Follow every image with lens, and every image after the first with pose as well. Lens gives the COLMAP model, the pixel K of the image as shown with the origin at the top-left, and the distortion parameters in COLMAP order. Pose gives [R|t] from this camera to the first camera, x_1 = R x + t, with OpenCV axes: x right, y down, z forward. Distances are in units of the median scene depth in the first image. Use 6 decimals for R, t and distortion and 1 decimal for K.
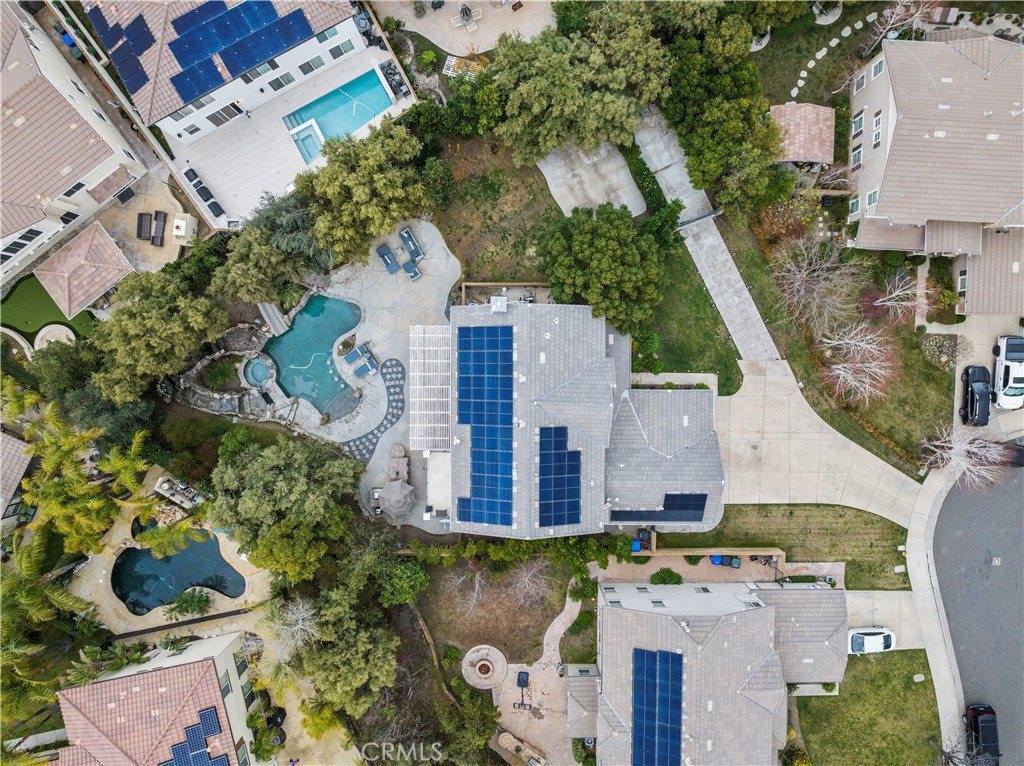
lens RADIAL K [[721.8, 0, 512.0], [0, 721.8, 383.0], [0, 0, 1]] dist [-0.030758, -0.004398]
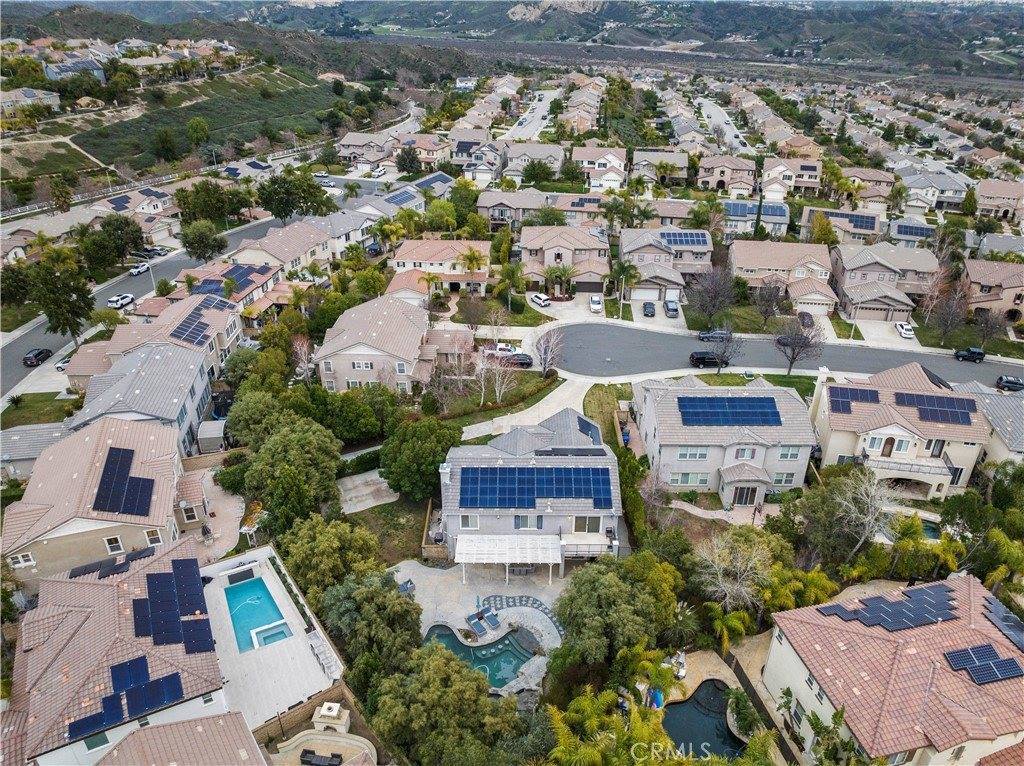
lens RADIAL K [[721.8, 0, 512.0], [0, 721.8, 383.0], [0, 0, 1]] dist [-0.030758, -0.004398]
pose [[0.002433, -0.475416, 0.879758, -1.052567], [0.999669, -0.021380, -0.014319, 0.036980], [0.025617, 0.879501, 0.475207, 0.198083]]
